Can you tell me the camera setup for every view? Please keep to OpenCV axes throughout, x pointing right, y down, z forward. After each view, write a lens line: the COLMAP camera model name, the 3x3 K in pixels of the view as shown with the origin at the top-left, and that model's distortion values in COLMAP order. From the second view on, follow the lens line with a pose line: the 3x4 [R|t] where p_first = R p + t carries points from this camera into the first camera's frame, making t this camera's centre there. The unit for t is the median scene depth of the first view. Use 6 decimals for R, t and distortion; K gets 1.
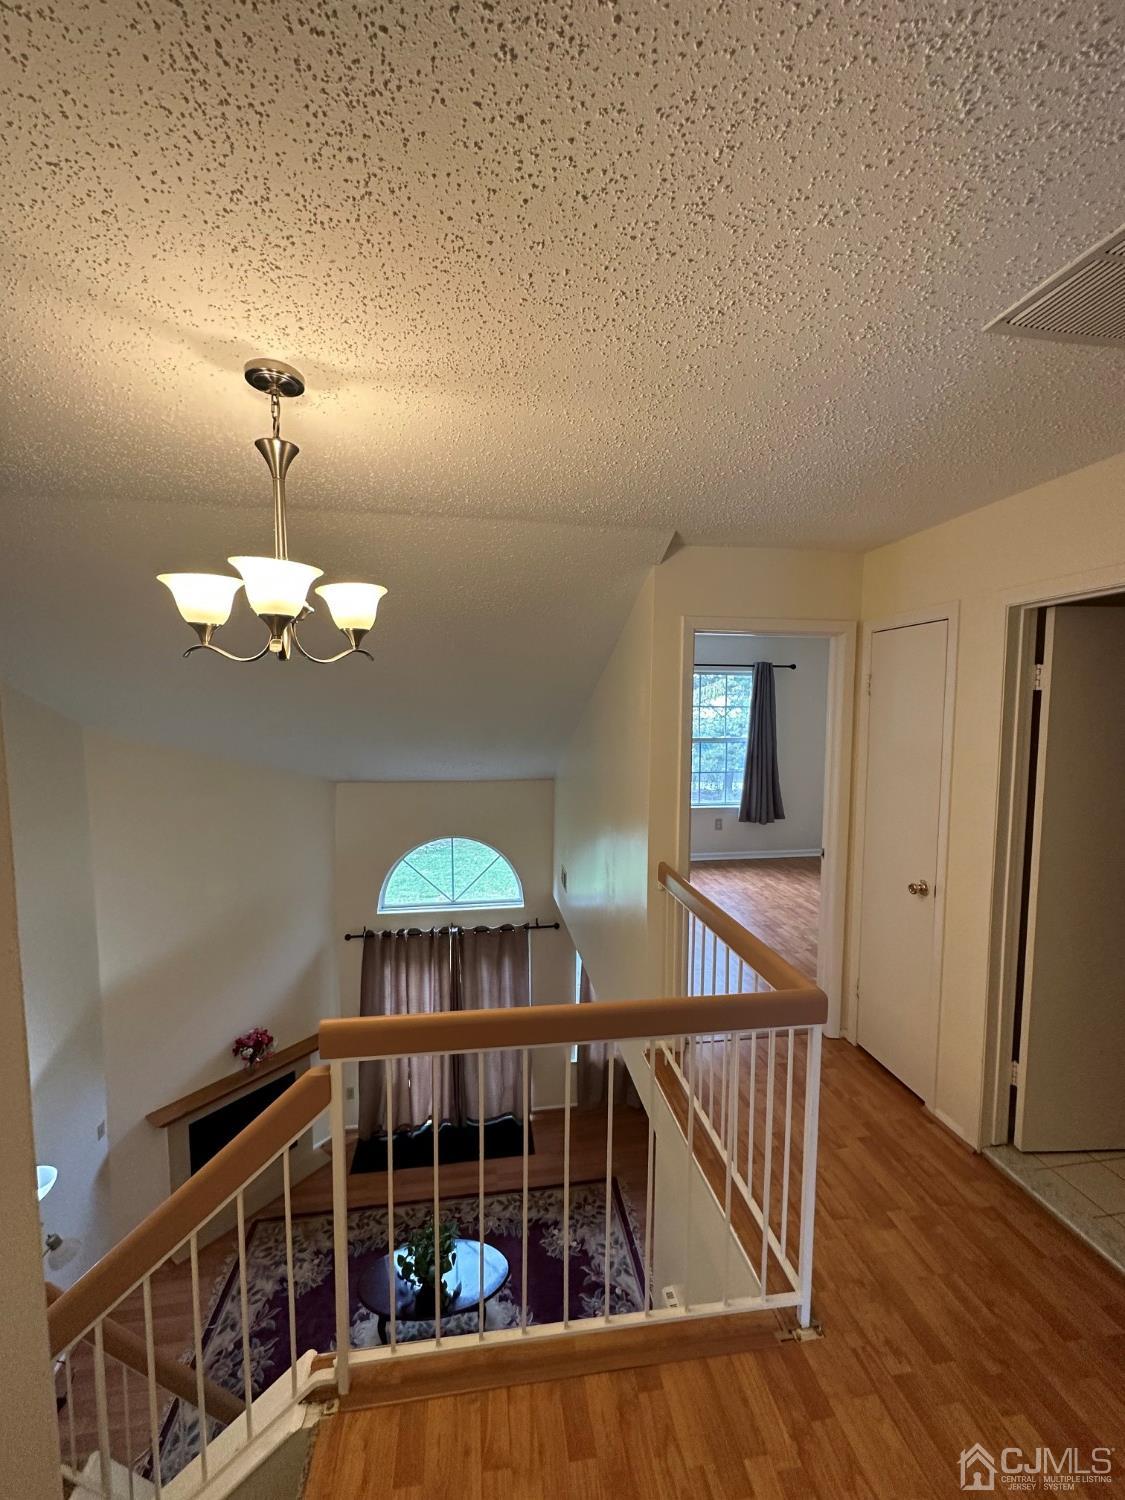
lens RADIAL K [[595.1, 0, 562.5], [0, 595.1, 750.0], [0, 0, 1]] dist [-0.001677, 0.000345]
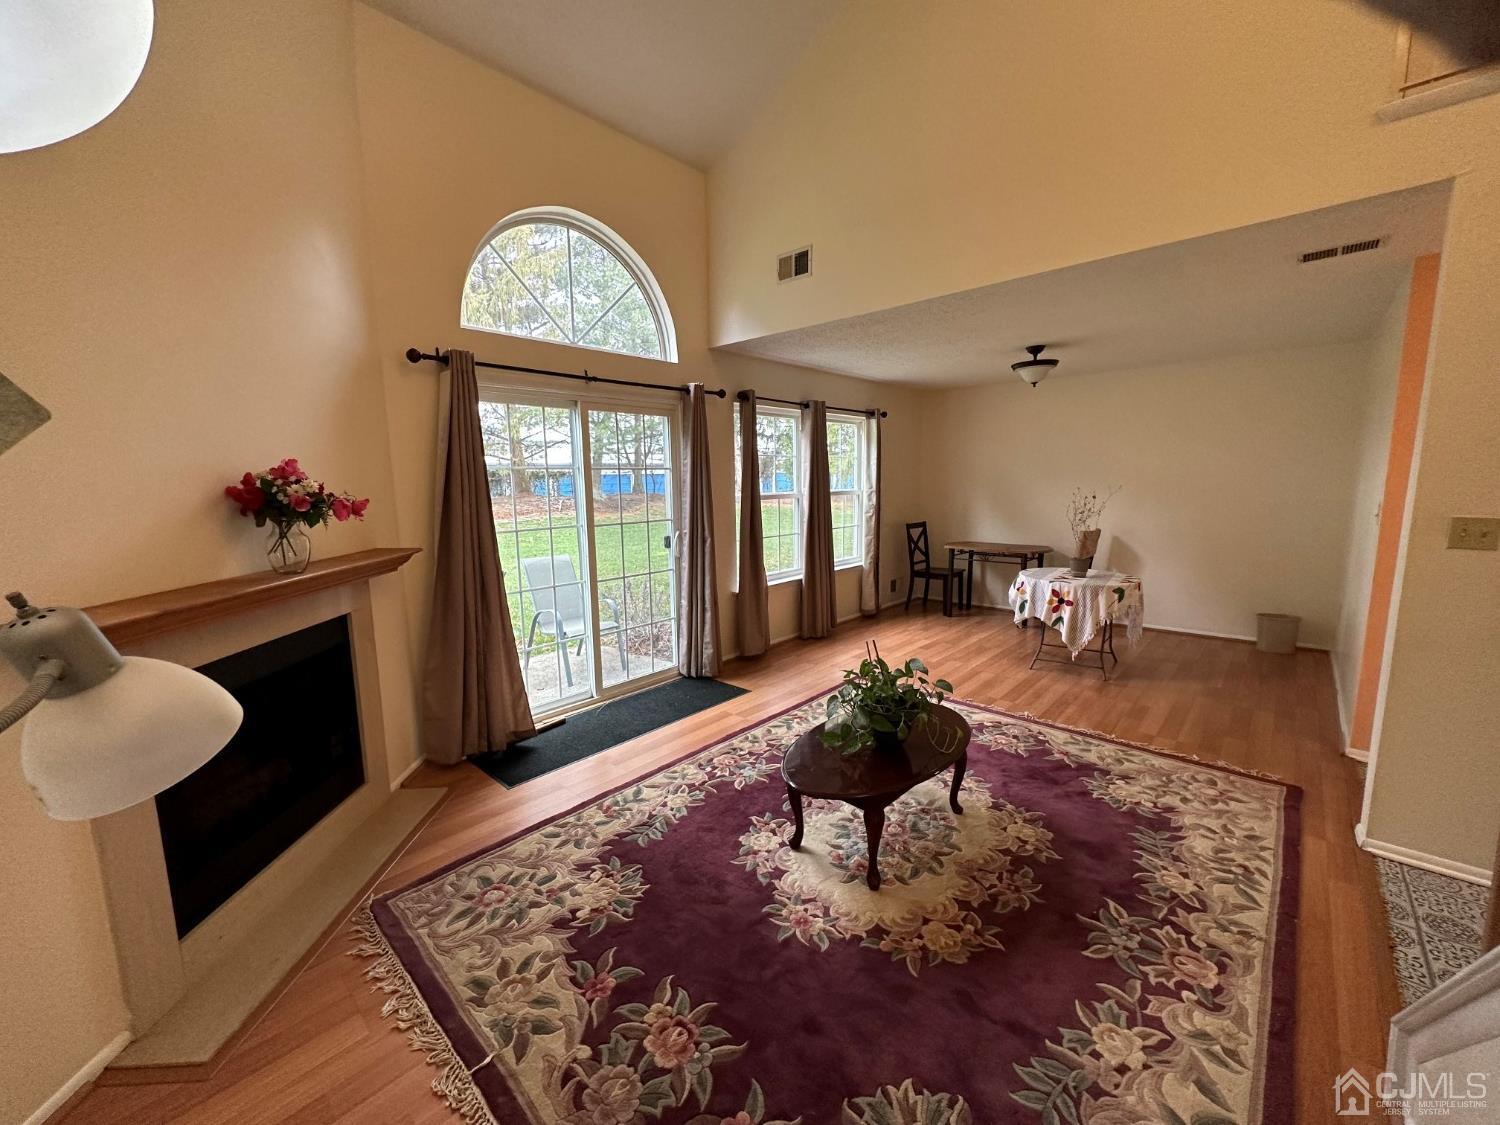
lens RADIAL K [[595.1, 0, 750.9], [0, 595.1, 563.0], [0, 0, 1]] dist [-0.001677, 0.000345]
pose [[0.777870, -0.104903, 0.619607, -0.529231], [0.067922, 0.994227, 0.083057, 0.526394], [-0.624744, -0.022523, 0.780505, 0.505094]]
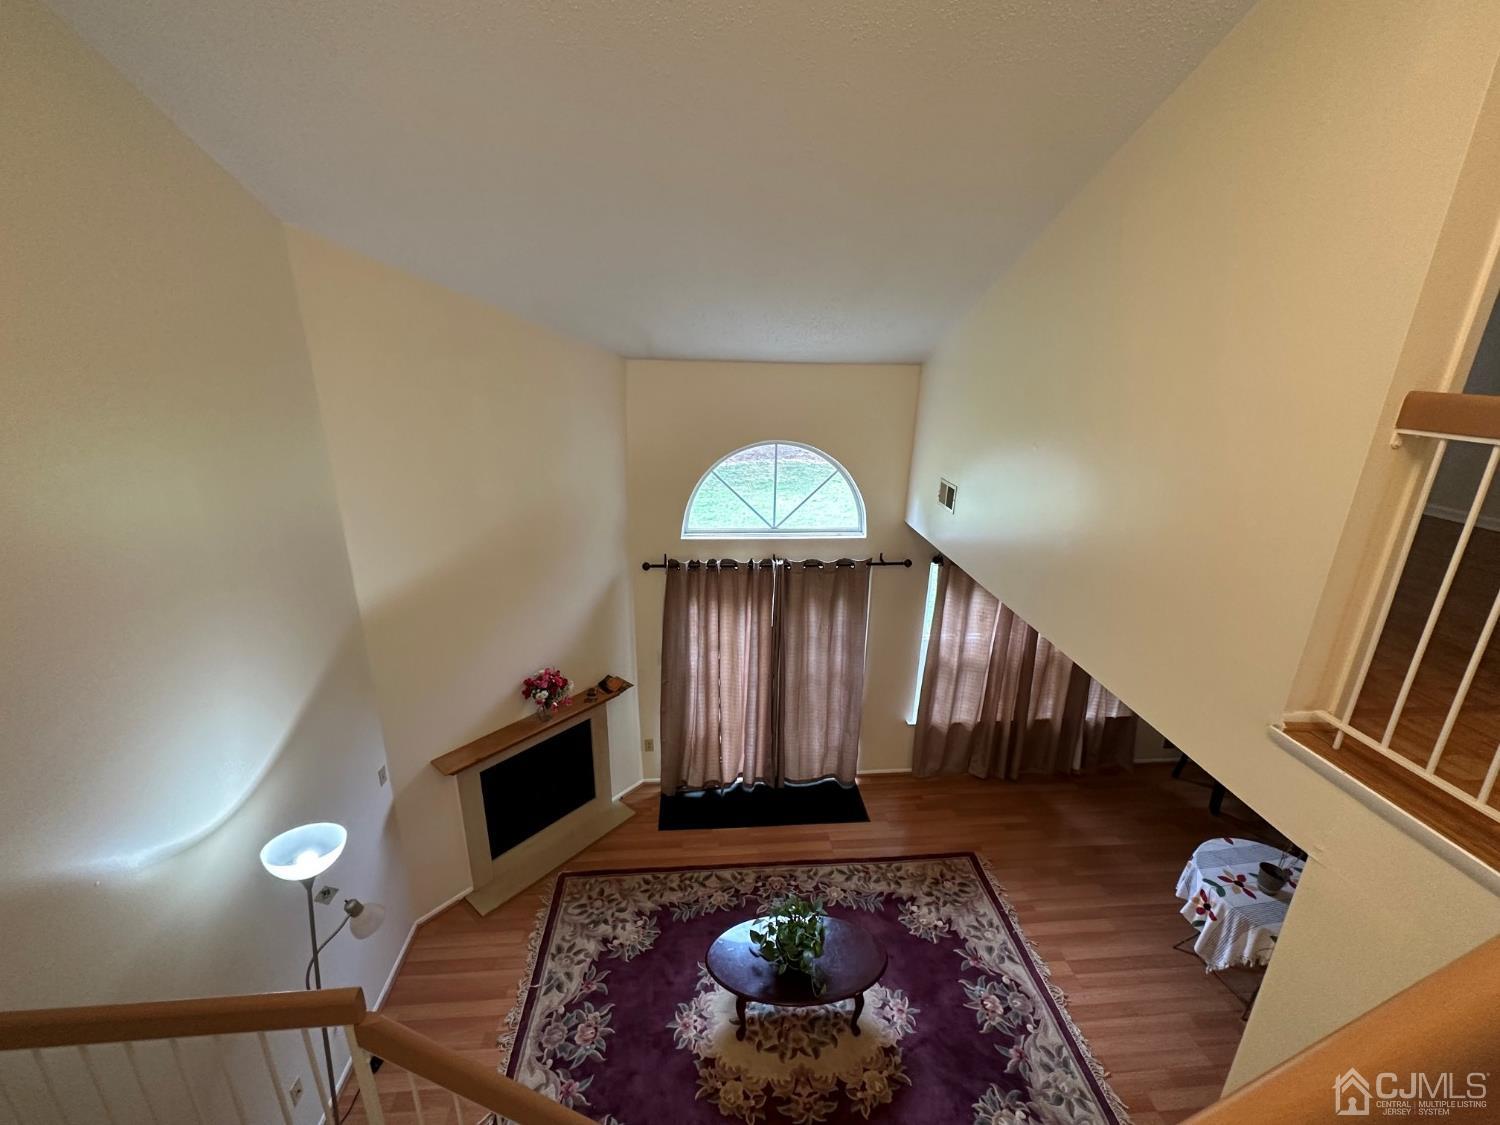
lens RADIAL K [[644.3, 0, 750.0], [0, 644.3, 562.5], [0, 0, 1]] dist [-0.000982, 0.000042]
pose [[0.997797, 0.034314, -0.056786, -0.199500], [-0.019417, 0.969424, 0.244623, 0.112959], [0.063444, -0.242982, 0.967954, 0.213129]]
